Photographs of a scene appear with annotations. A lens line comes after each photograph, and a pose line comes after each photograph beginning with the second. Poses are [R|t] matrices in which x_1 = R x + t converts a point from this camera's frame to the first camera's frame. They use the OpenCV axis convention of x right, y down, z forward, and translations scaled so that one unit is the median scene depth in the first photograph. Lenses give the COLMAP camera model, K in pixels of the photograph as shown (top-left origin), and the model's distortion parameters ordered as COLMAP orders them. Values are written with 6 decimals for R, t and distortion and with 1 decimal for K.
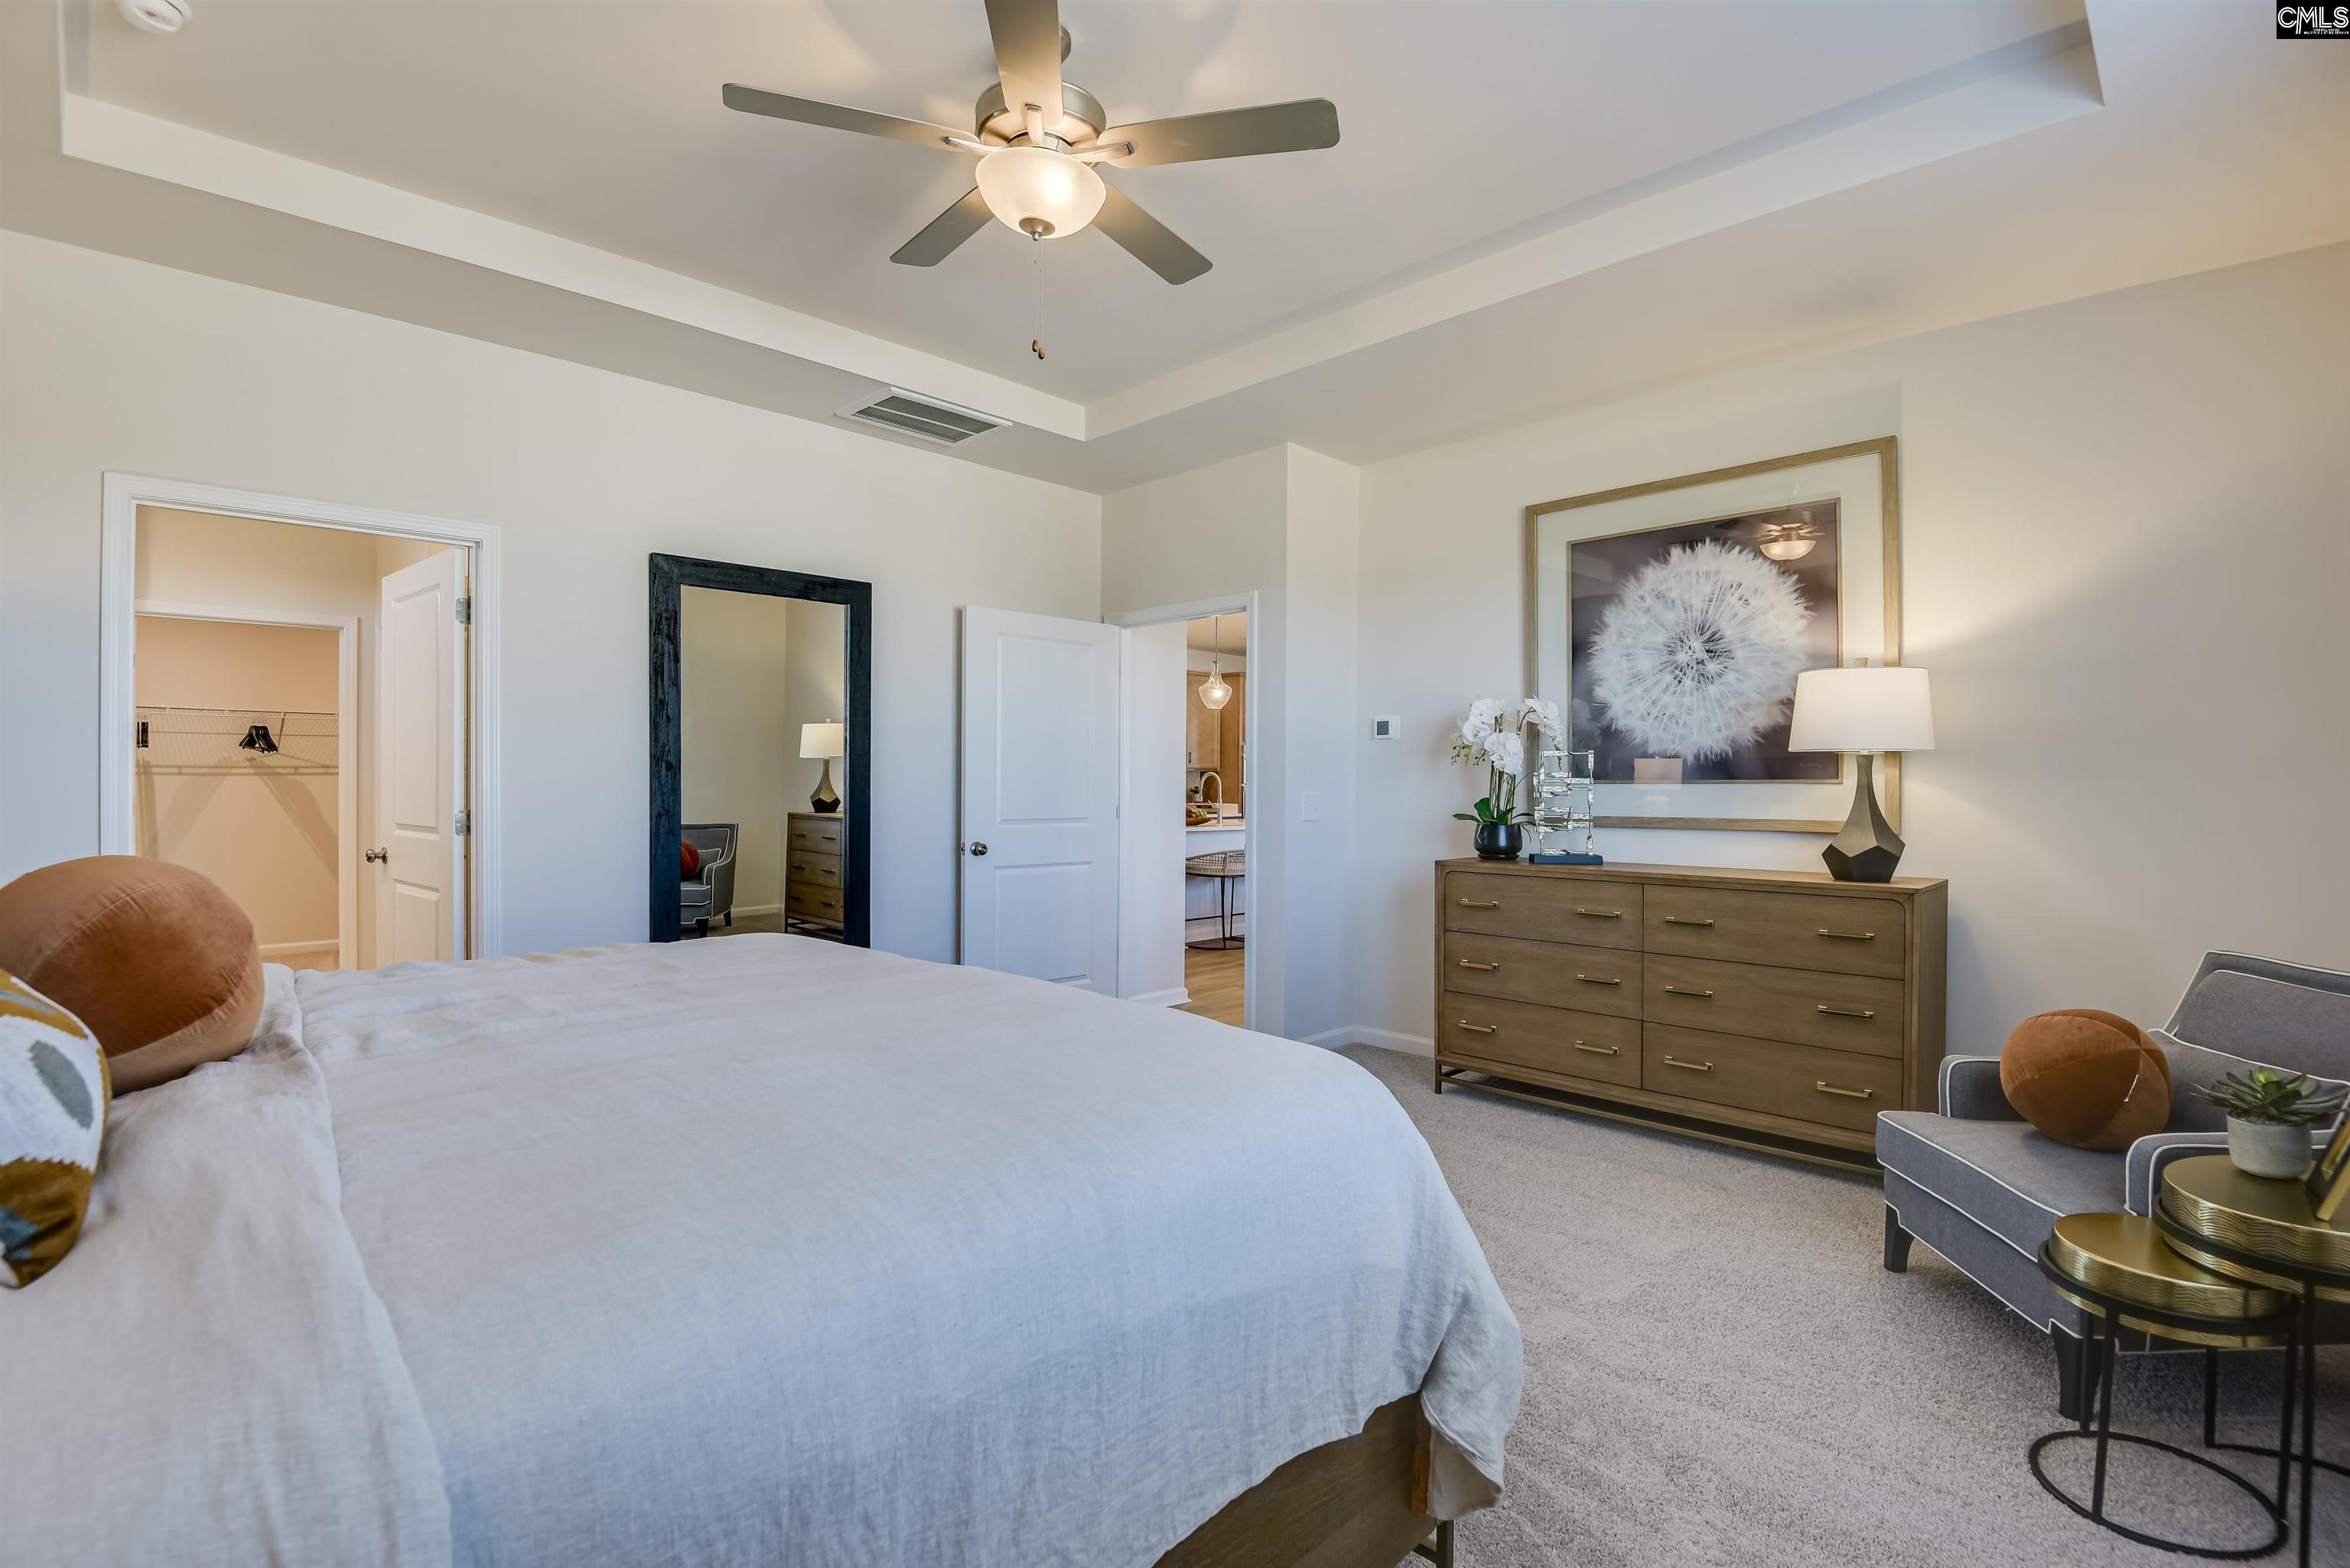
lens RADIAL K [[1081.4, 0, 1123.8], [0, 1081.4, 779.2], [0, 0, 1]] dist [-0.022184, -0.010714]
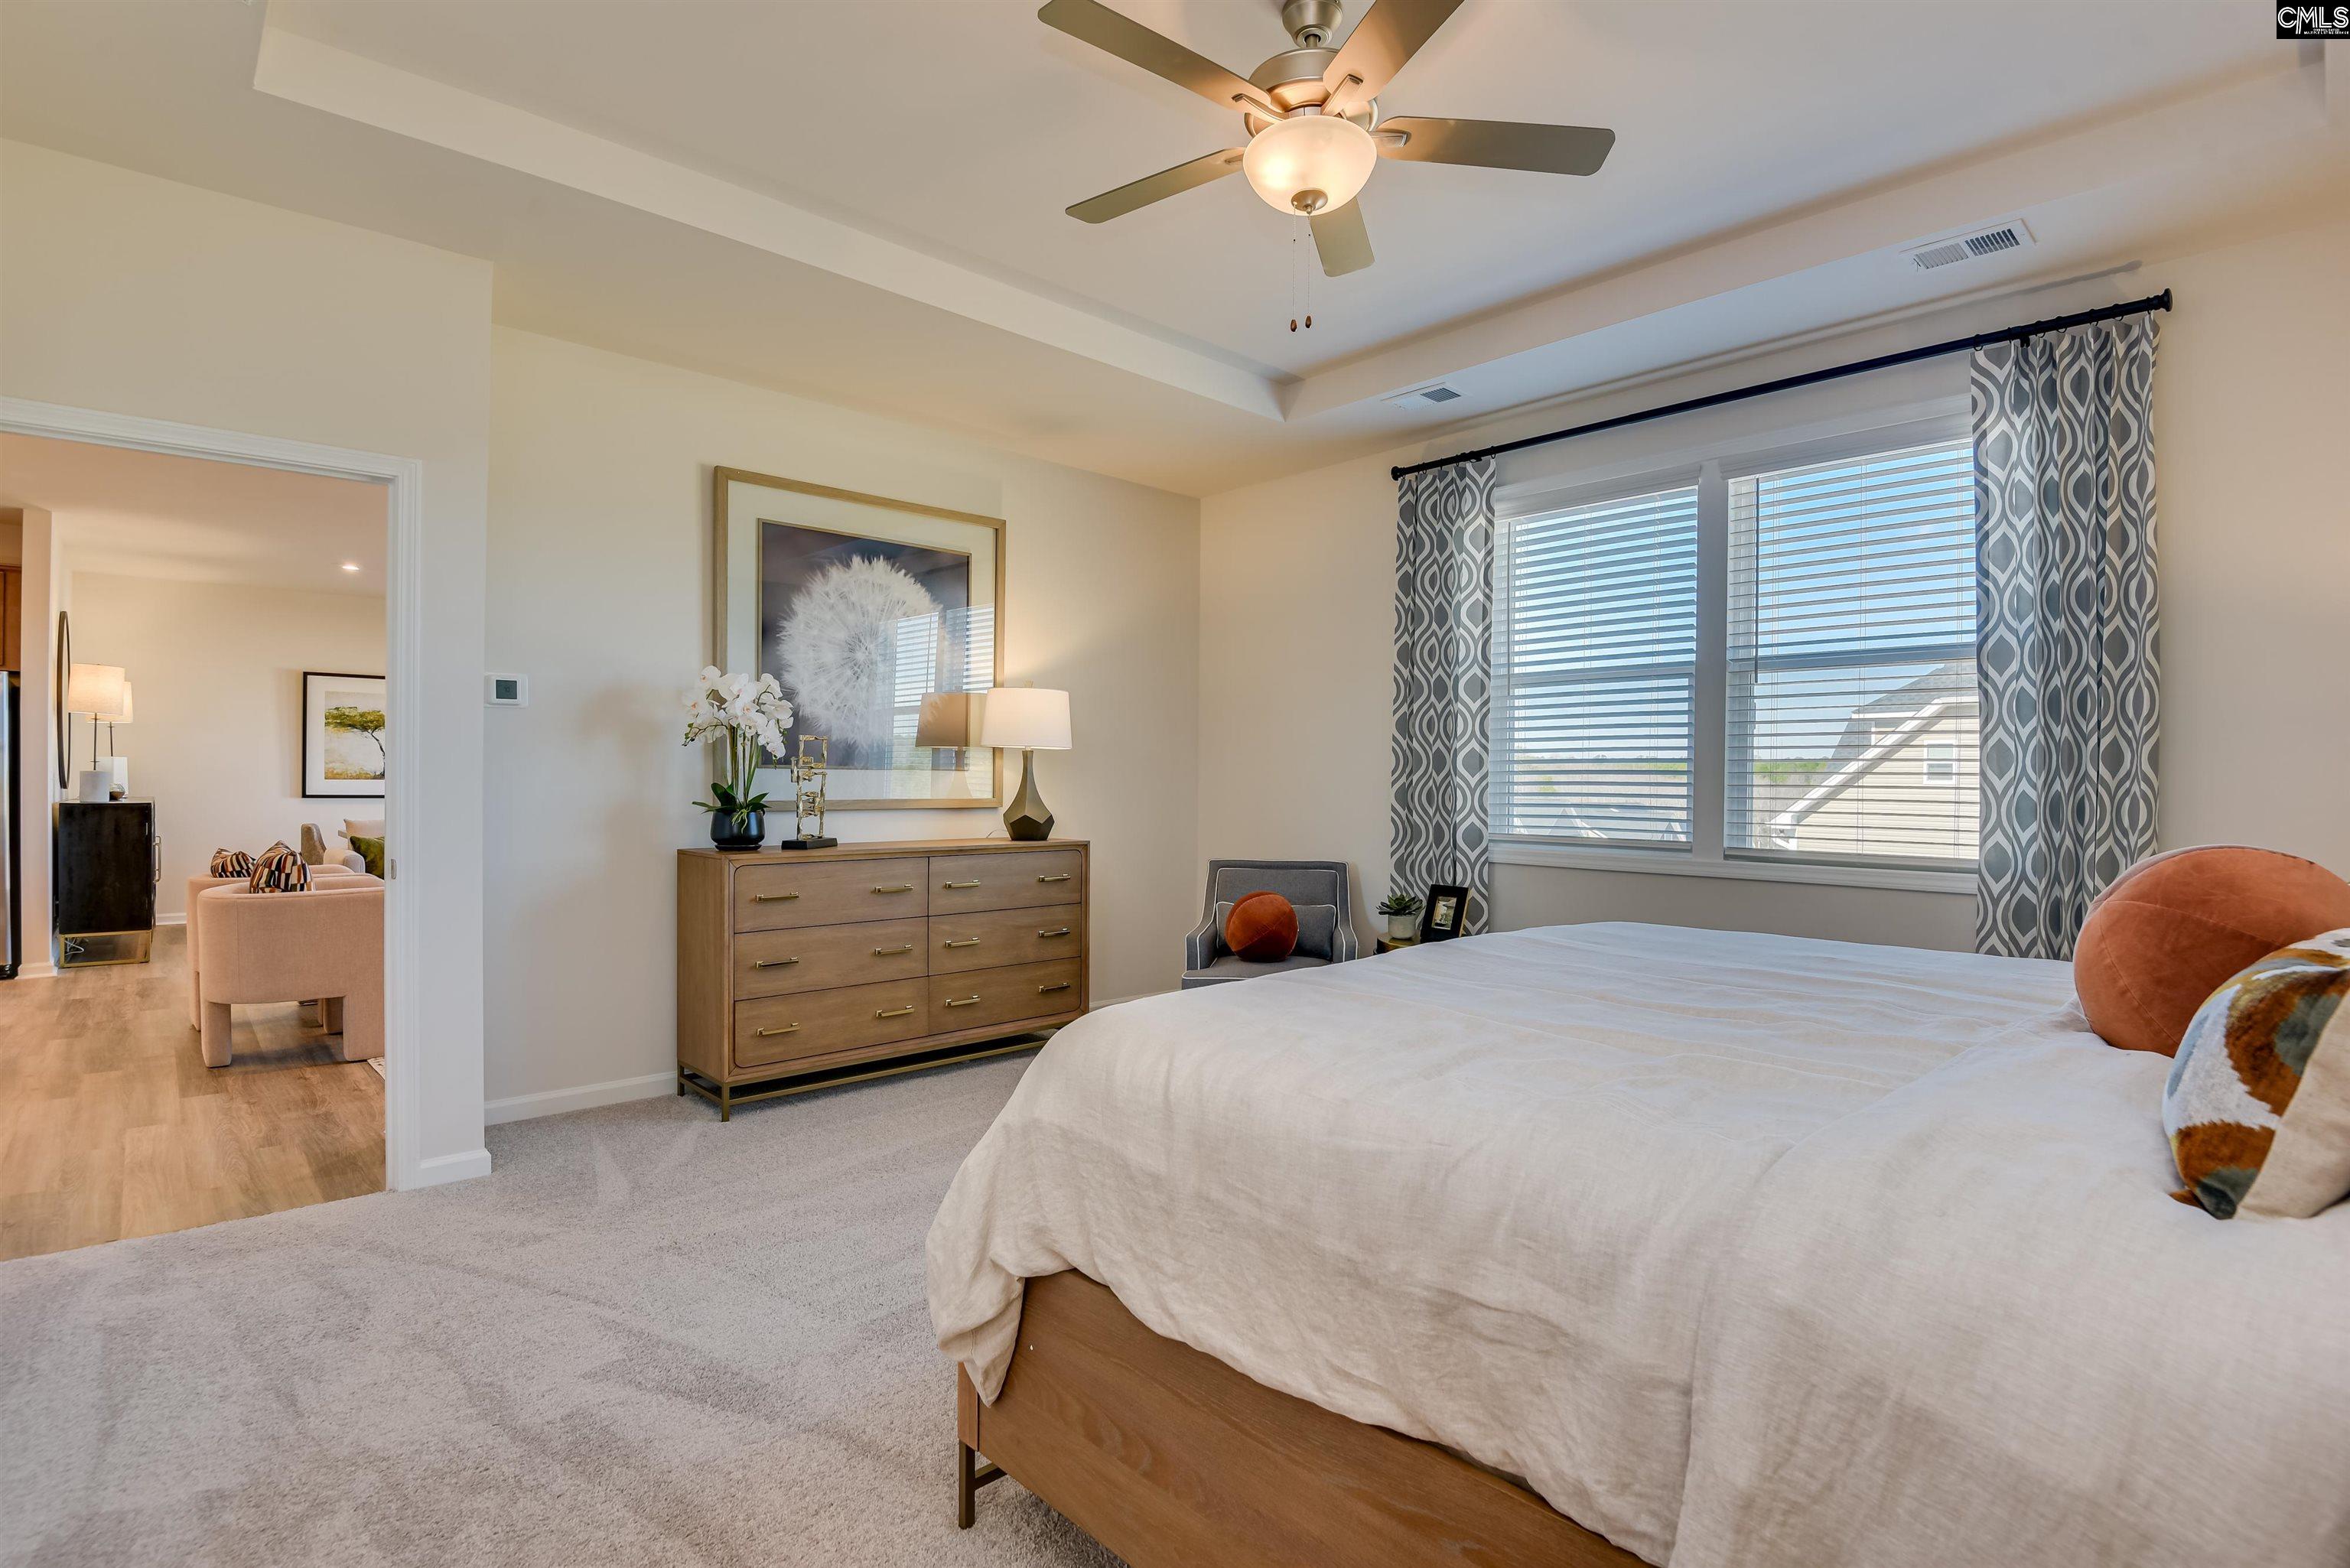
lens RADIAL K [[1139.6, 0, 1177.9], [0, 1139.6, 786.1], [0, 0, 1]] dist [-0.013532, -0.011652]
pose [[-0.012817, -0.009908, 0.999869, -0.671238], [-0.015477, 0.999833, 0.009709, 0.005061], [-0.999798, -0.015350, -0.012968, 0.684632]]
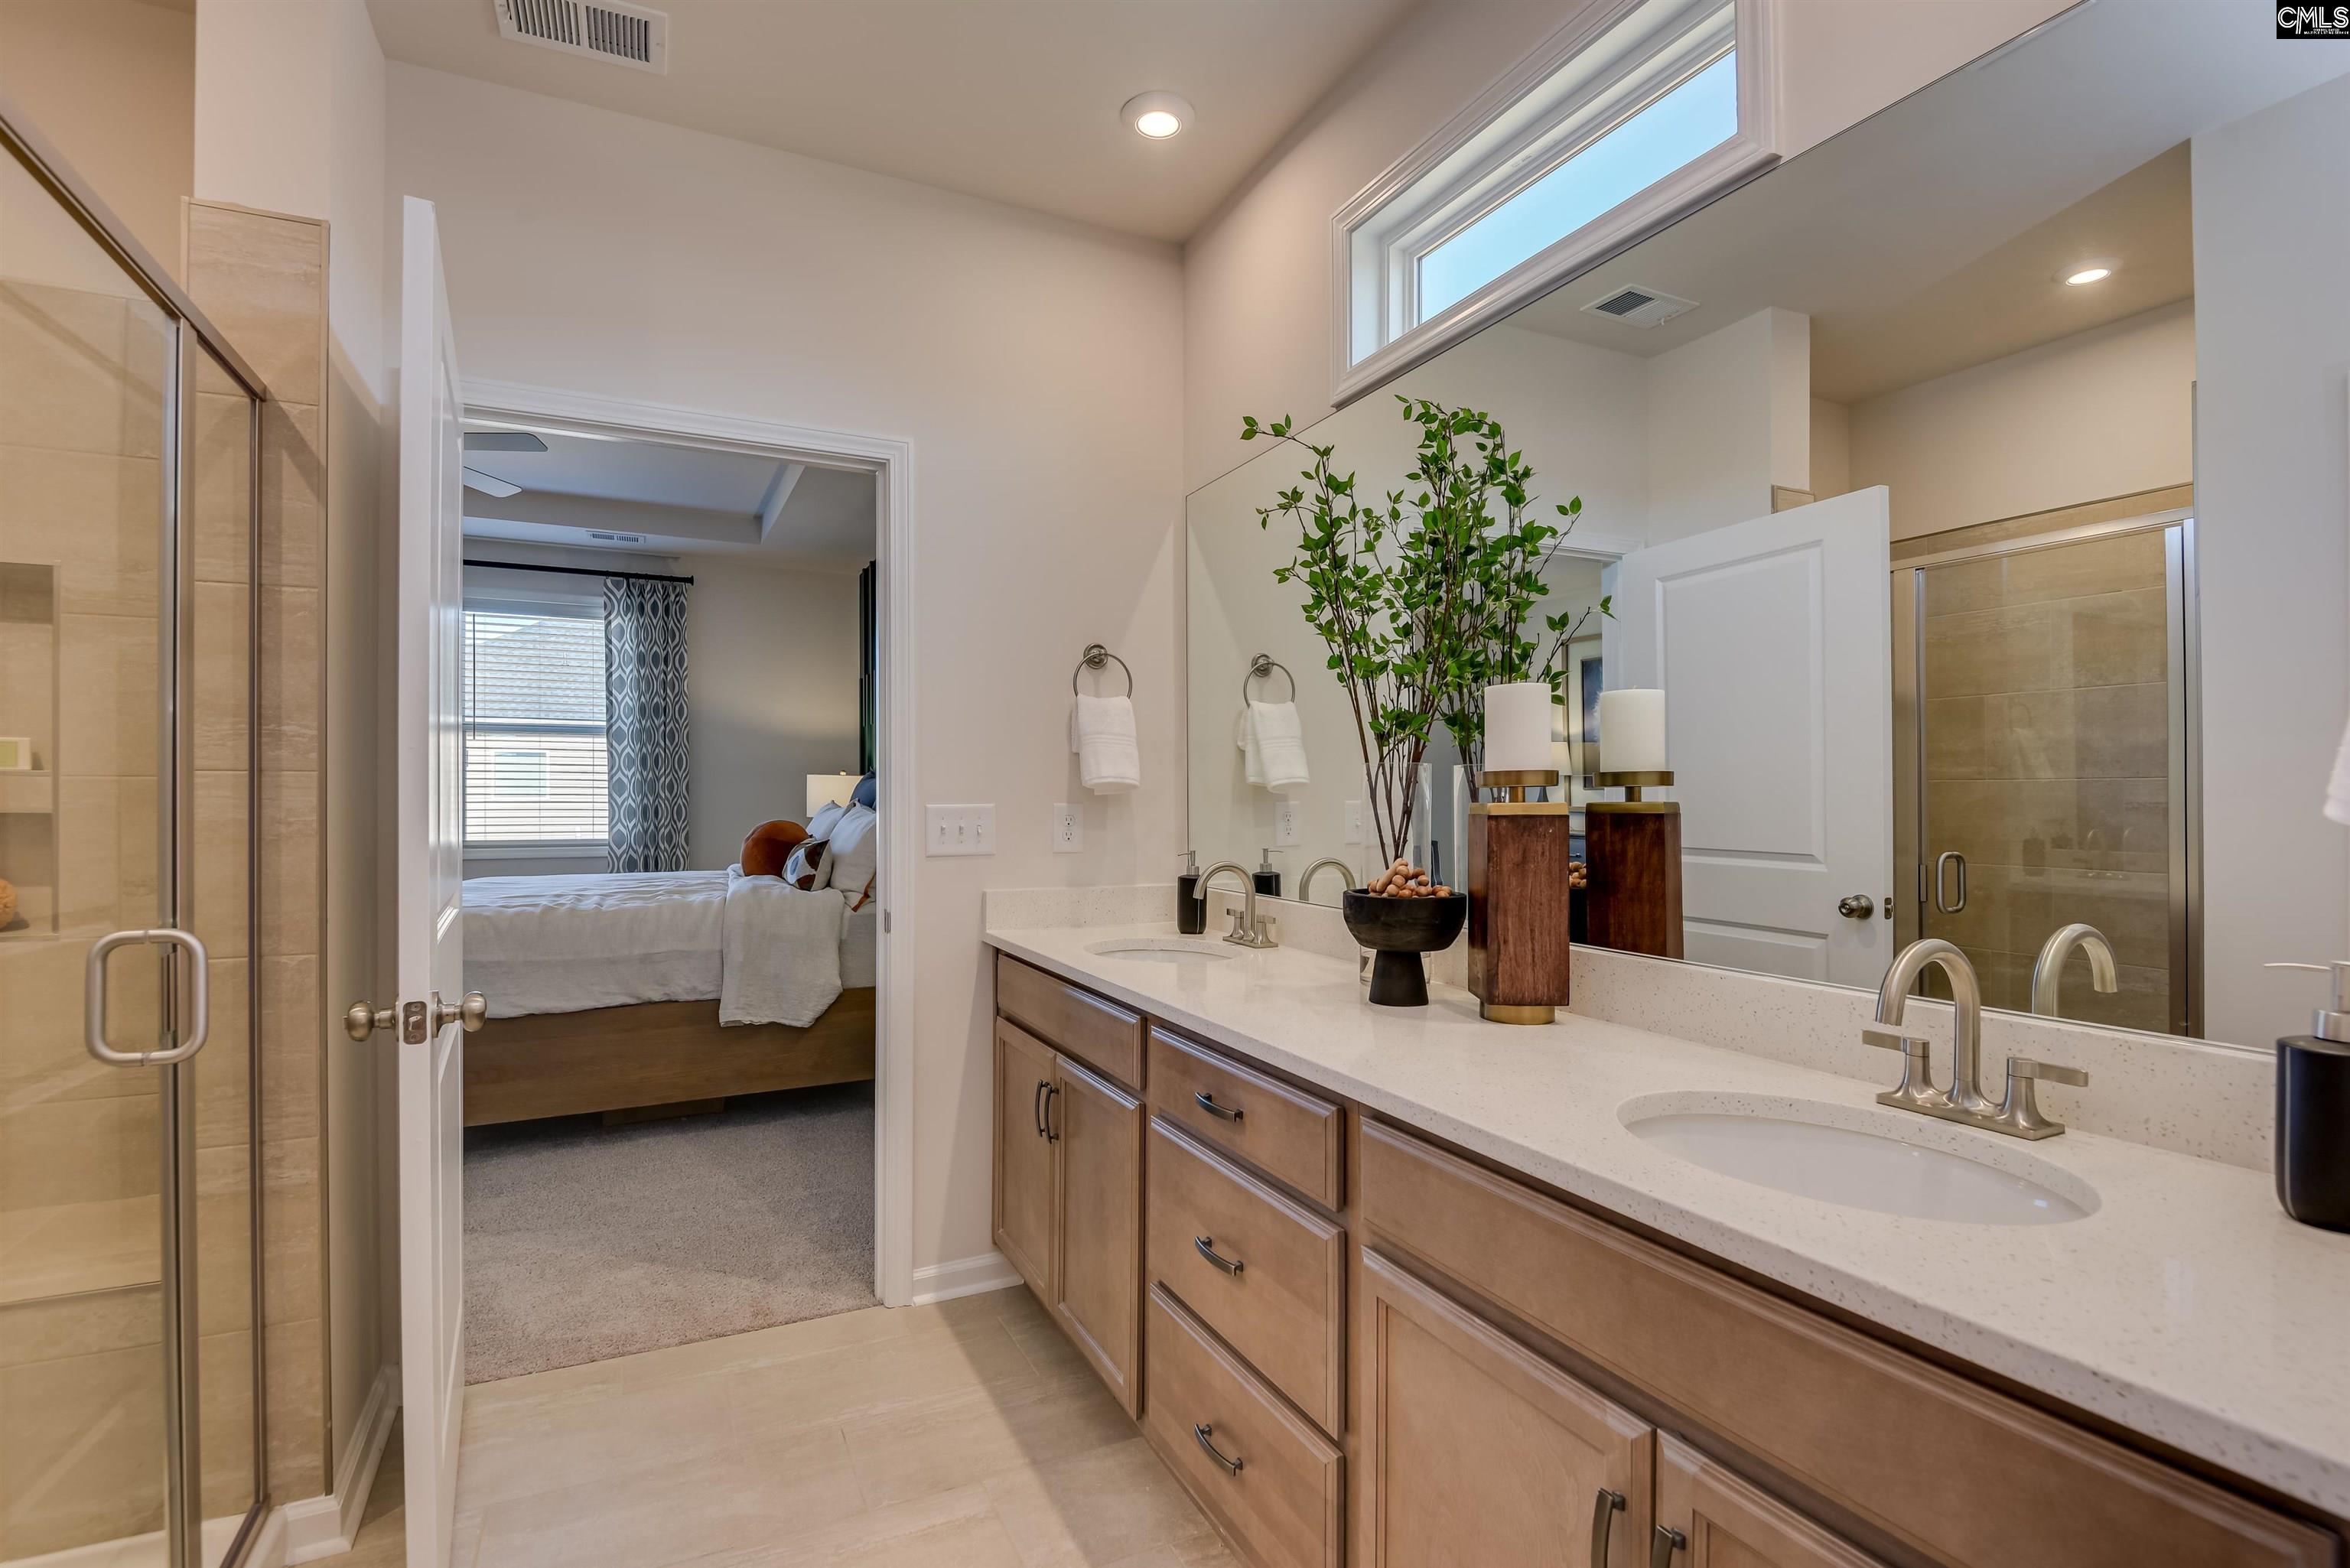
lens RADIAL K [[1139.6, 0, 1196.2], [0, 1139.6, 793.9], [0, 0, 1]] dist [-0.013532, -0.011652]
pose [[-0.960690, -0.004811, 0.277581, -1.014047], [-0.006789, 0.999958, -0.006165, -0.000394], [-0.277540, -0.007807, -0.960682, 1.251279]]
